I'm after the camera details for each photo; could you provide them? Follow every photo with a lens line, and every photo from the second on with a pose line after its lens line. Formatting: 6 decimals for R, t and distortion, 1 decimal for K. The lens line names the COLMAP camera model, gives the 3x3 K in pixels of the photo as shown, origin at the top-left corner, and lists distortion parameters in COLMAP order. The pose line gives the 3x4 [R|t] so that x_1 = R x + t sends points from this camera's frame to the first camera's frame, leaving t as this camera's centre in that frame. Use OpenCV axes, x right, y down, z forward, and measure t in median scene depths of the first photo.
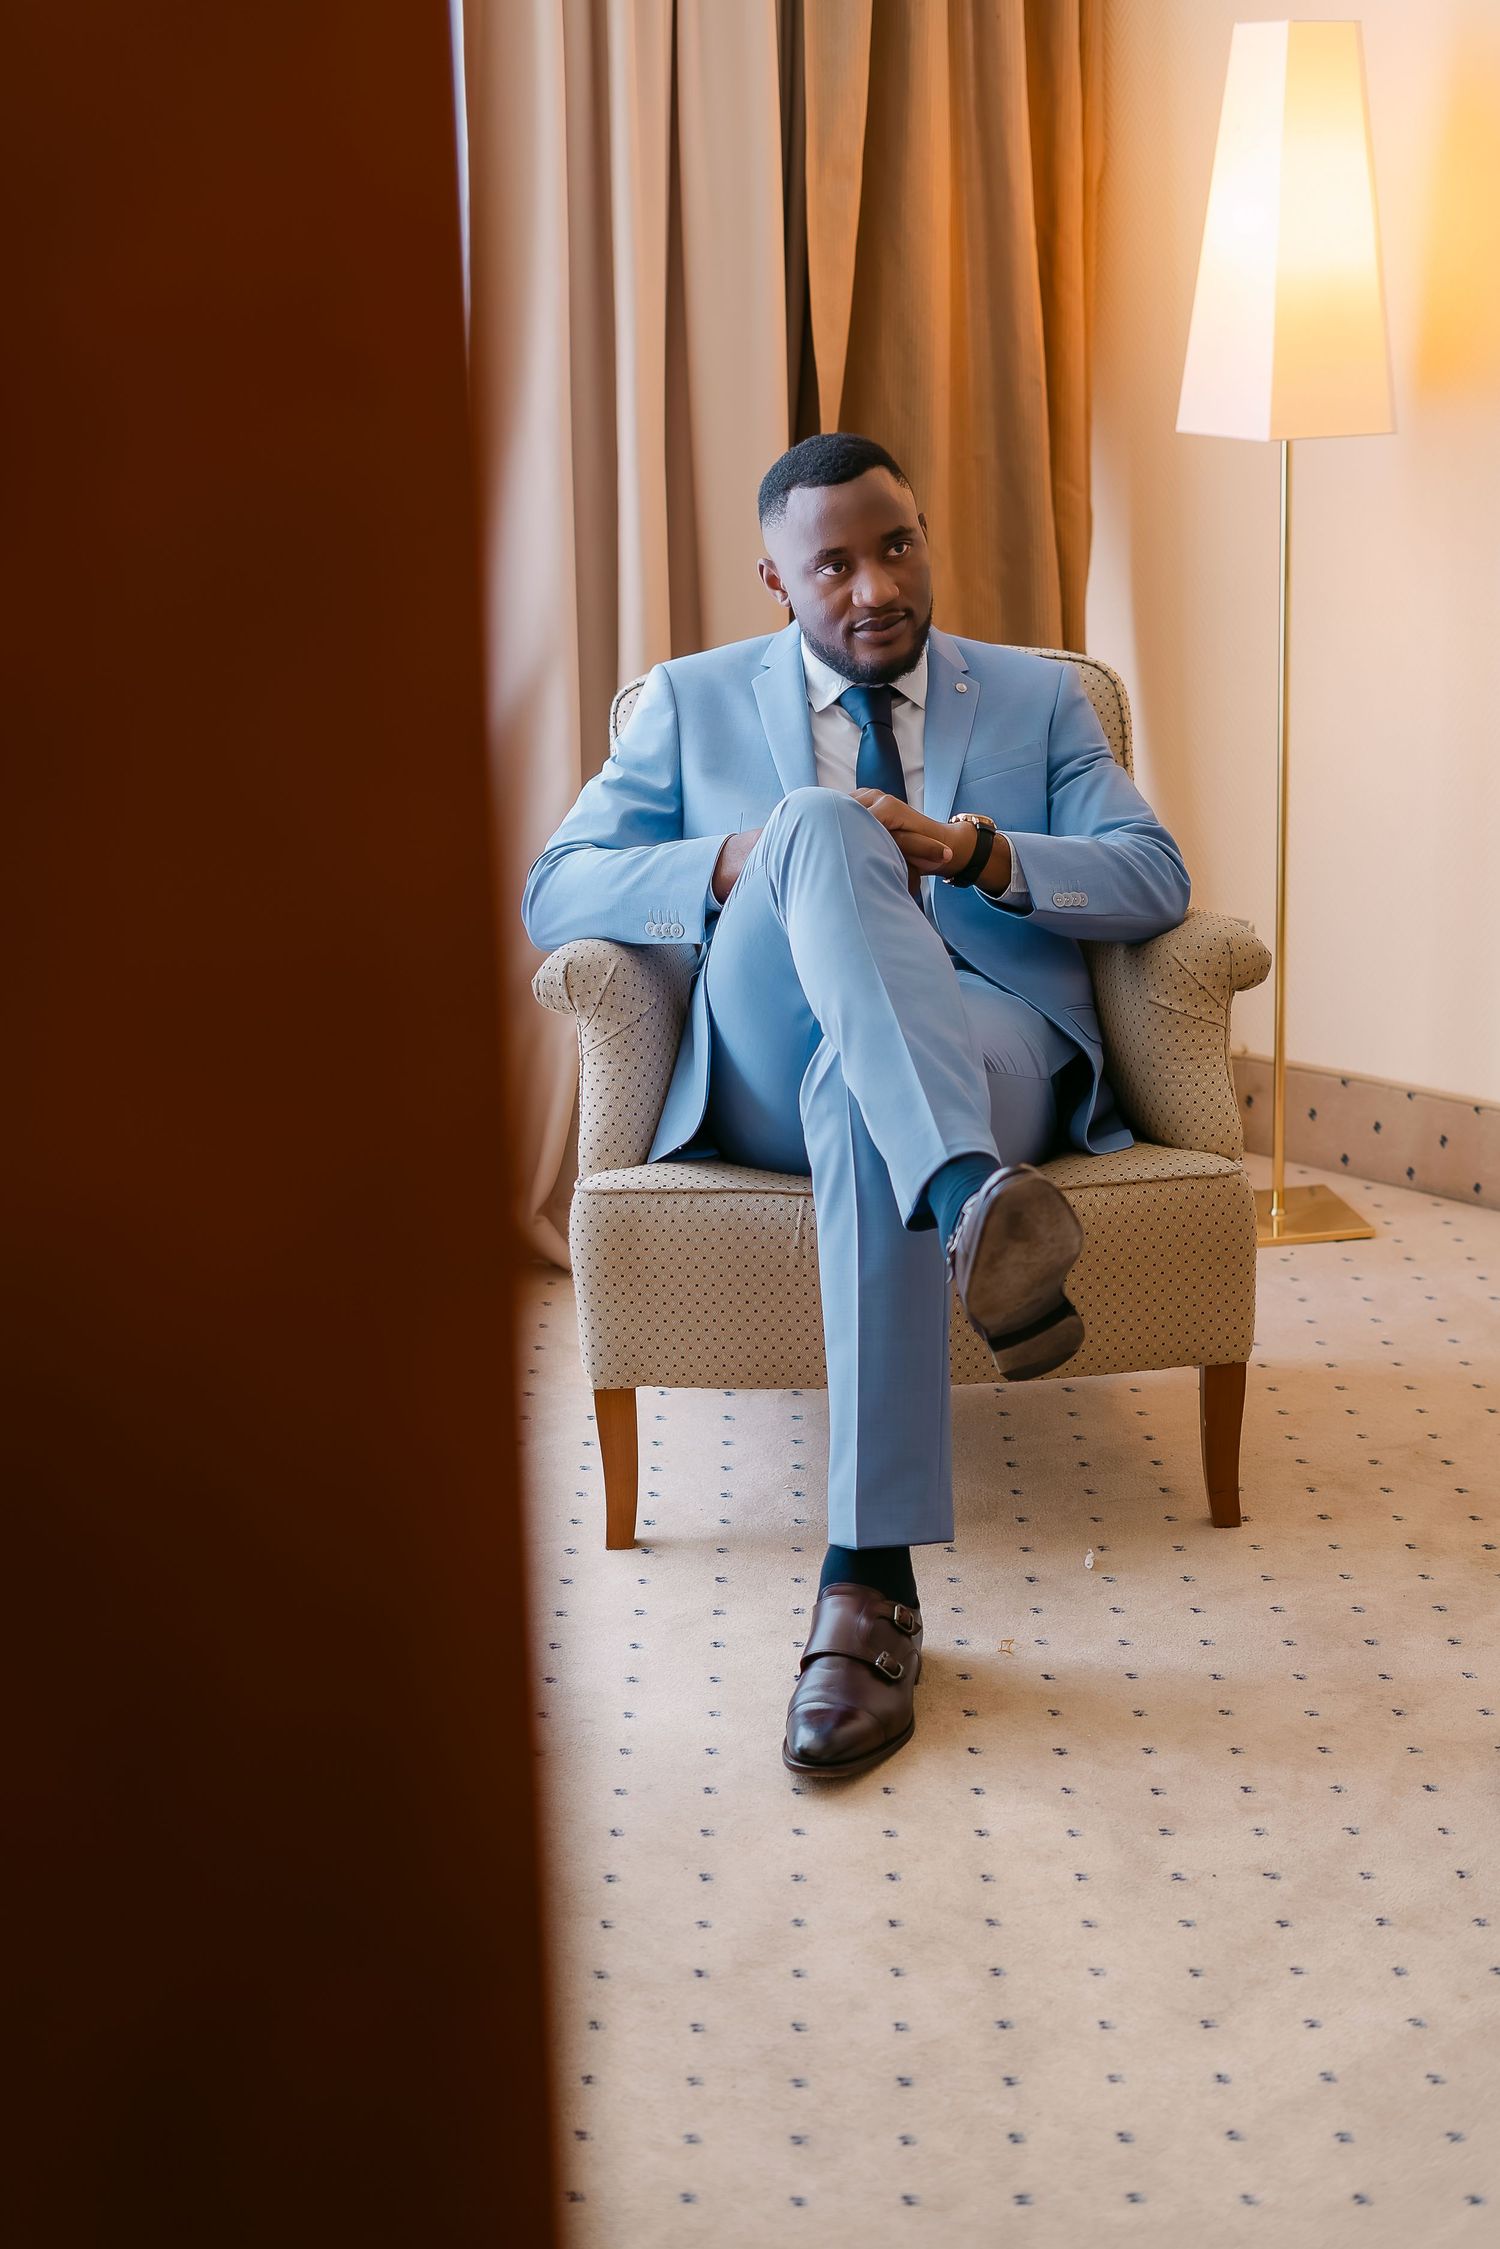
lens RADIAL K [[3419.2, 0, 750.0], [0, 3419.2, 1124.5], [0, 0, 1]] dist [-0.013845, 0.052815]
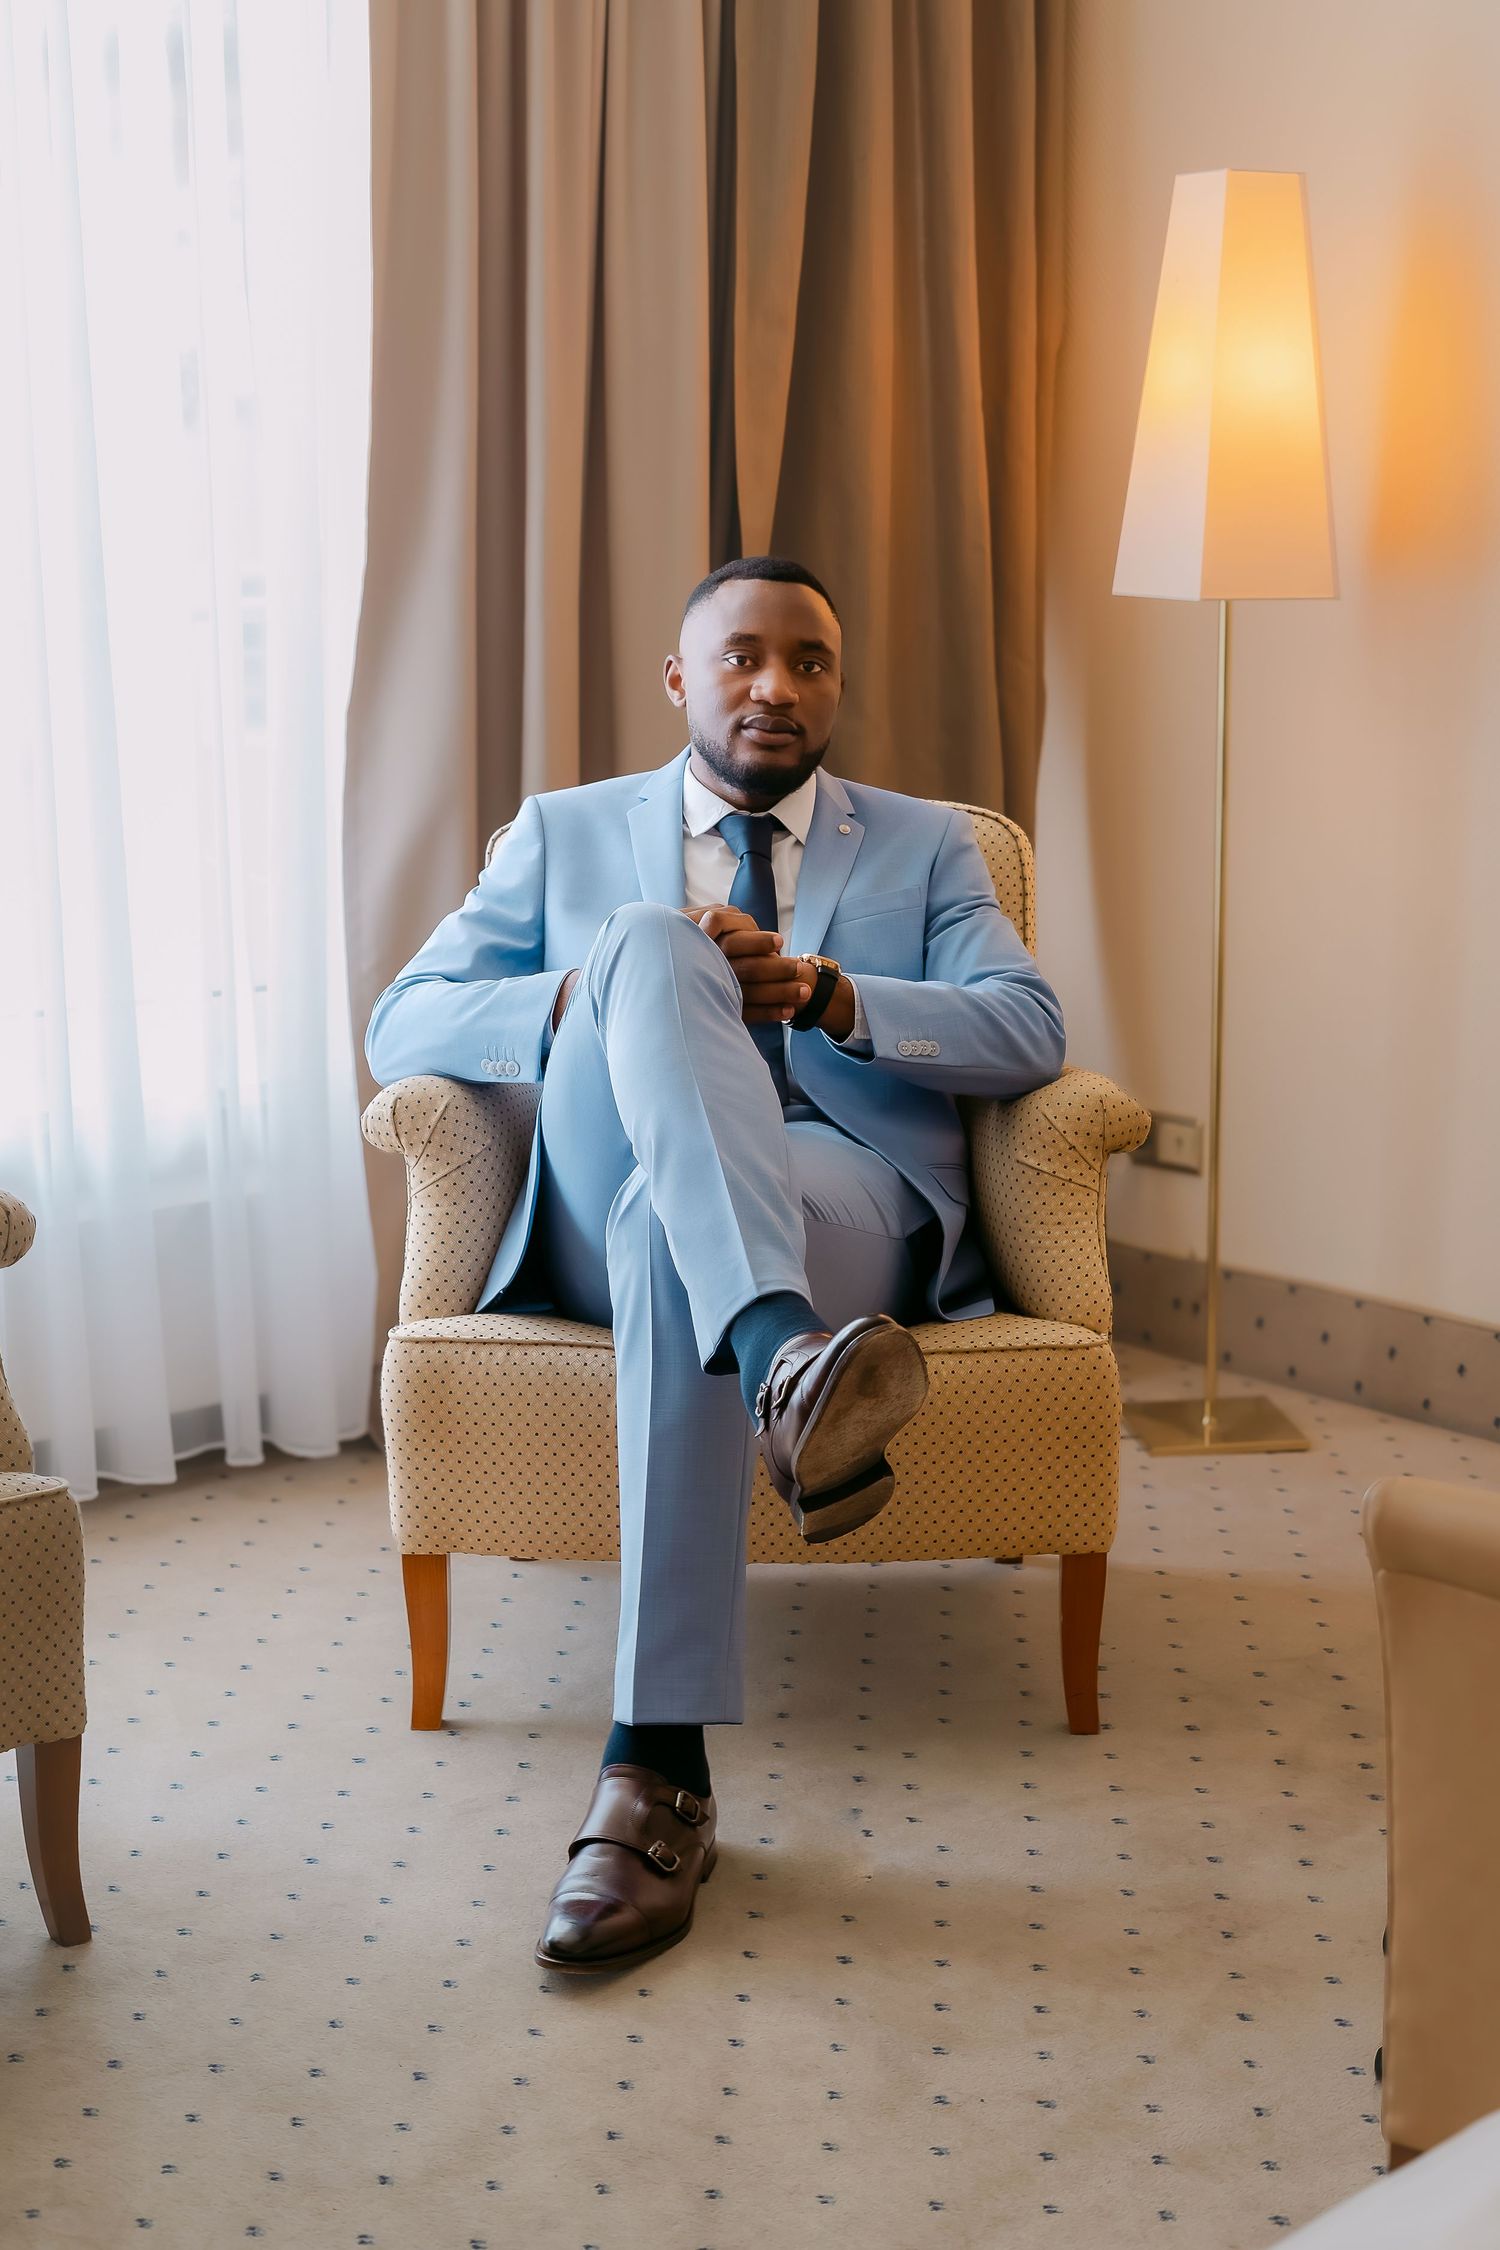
lens RADIAL K [[3369.4, 0, 750.0], [0, 3369.4, 1125.0], [0, 0, 1]] dist [-0.020678, 0.107453]
pose [[0.998296, 0.033773, -0.047590, 0.089347], [-0.037670, 0.995793, -0.083534, 0.034435], [0.044568, 0.085185, 0.995368, 0.082703]]
